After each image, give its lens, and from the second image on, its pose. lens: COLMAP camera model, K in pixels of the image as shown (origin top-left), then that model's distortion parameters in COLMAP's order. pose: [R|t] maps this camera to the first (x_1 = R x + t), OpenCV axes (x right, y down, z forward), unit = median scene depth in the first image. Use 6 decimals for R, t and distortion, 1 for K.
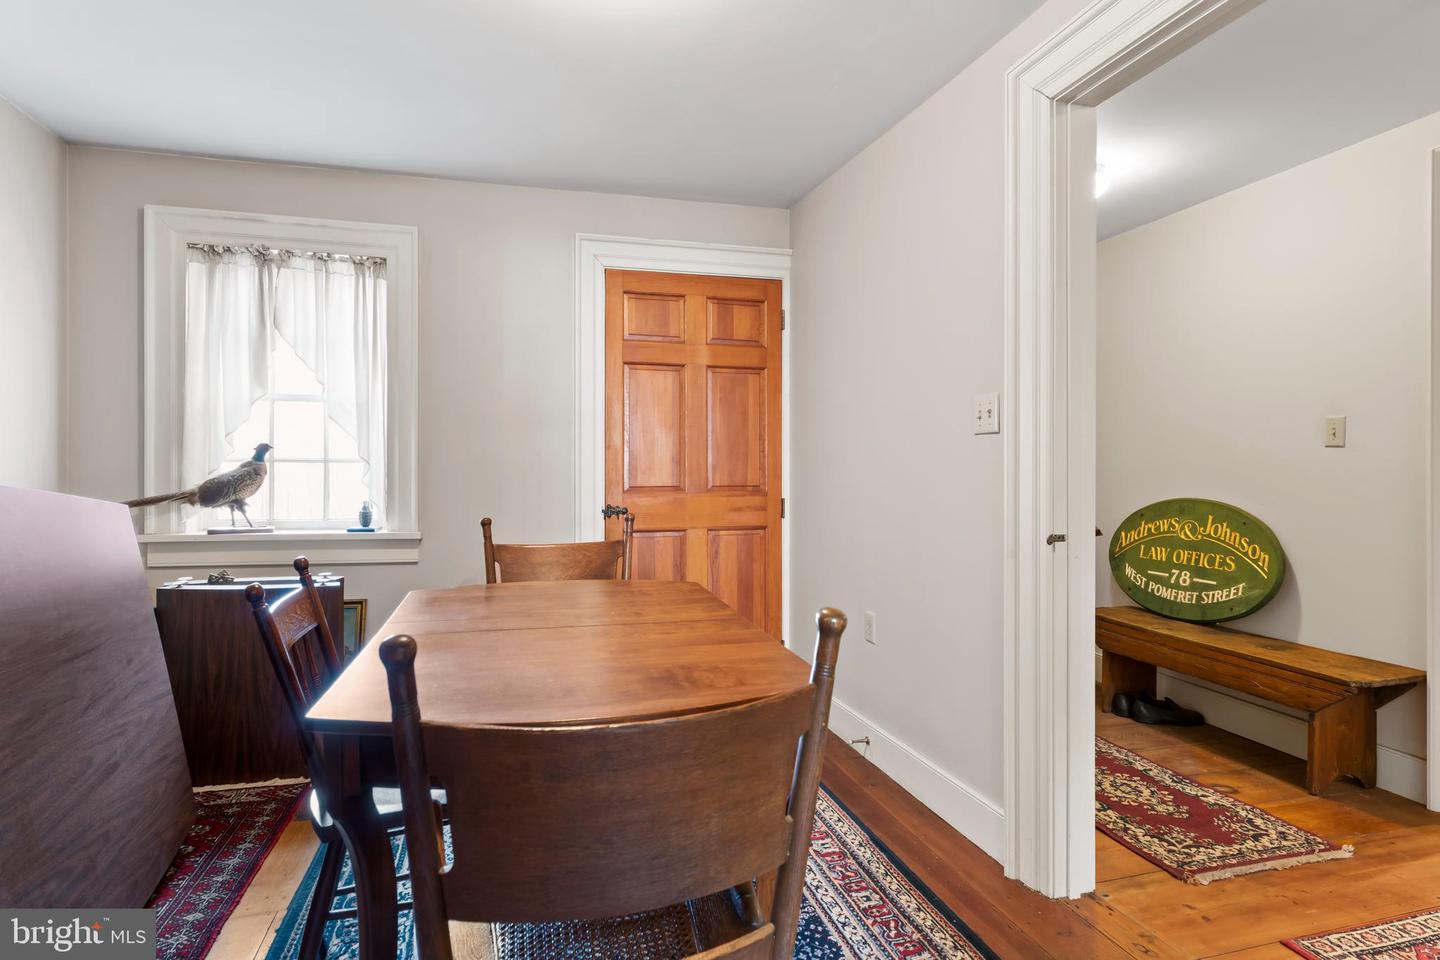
lens RADIAL K [[730.6, 0, 716.2], [0, 730.6, 474.7], [0, 0, 1]] dist [-0.001815, 0.000623]
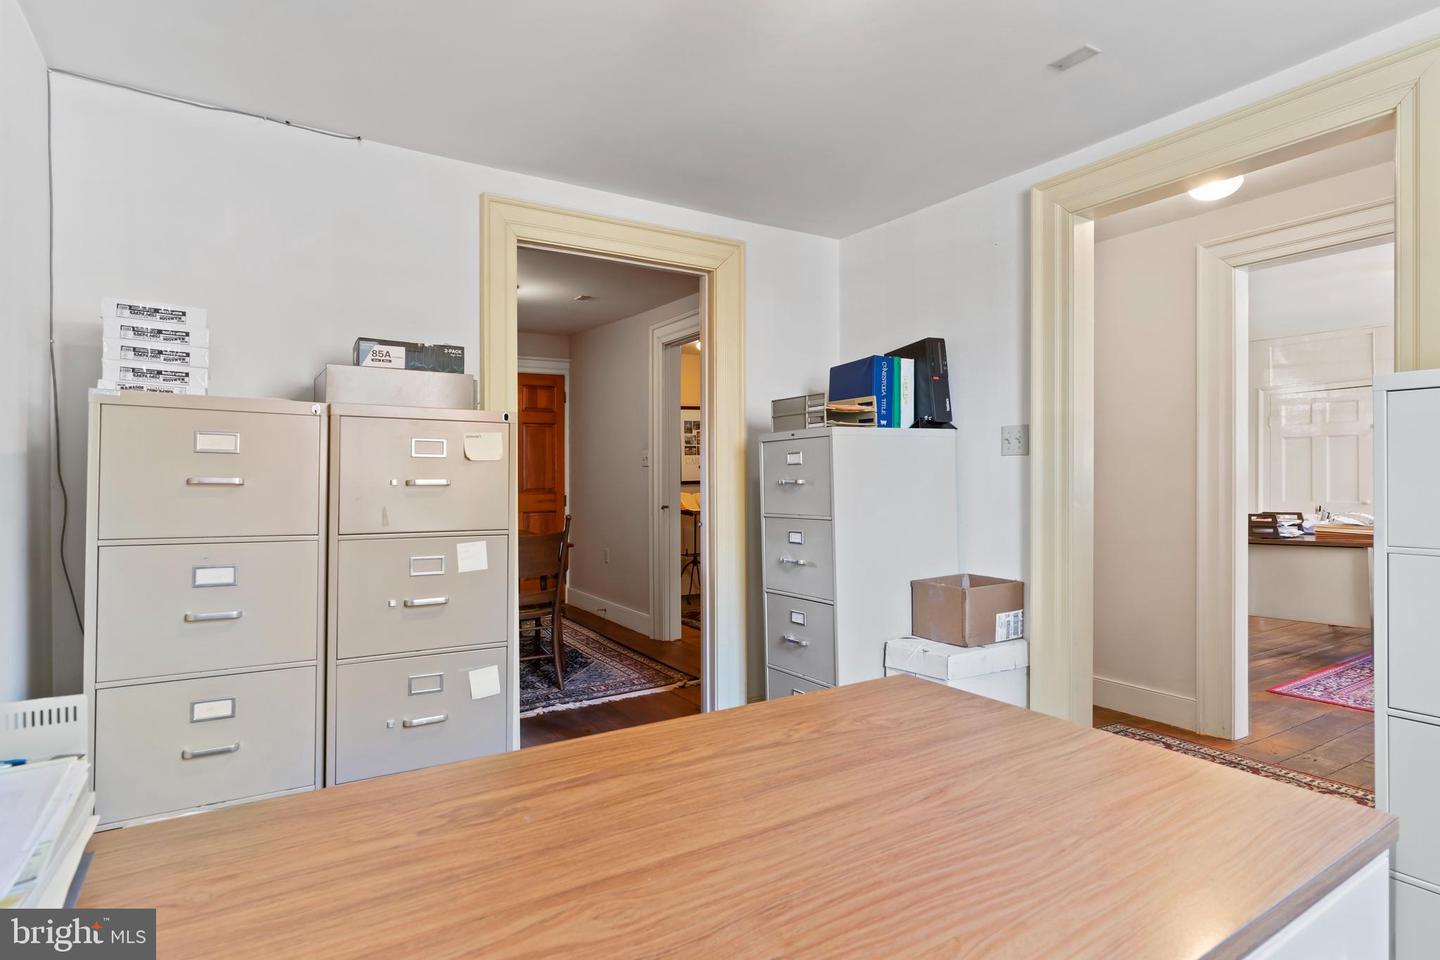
lens RADIAL K [[730.6, 0, 716.2], [0, 730.6, 474.7], [0, 0, 1]] dist [-0.001815, 0.000623]
pose [[0.960707, -0.000695, 0.277563, -0.057899], [0.002307, 0.999982, -0.005481, -0.009634], [-0.277554, 0.005906, 0.960692, -0.941485]]
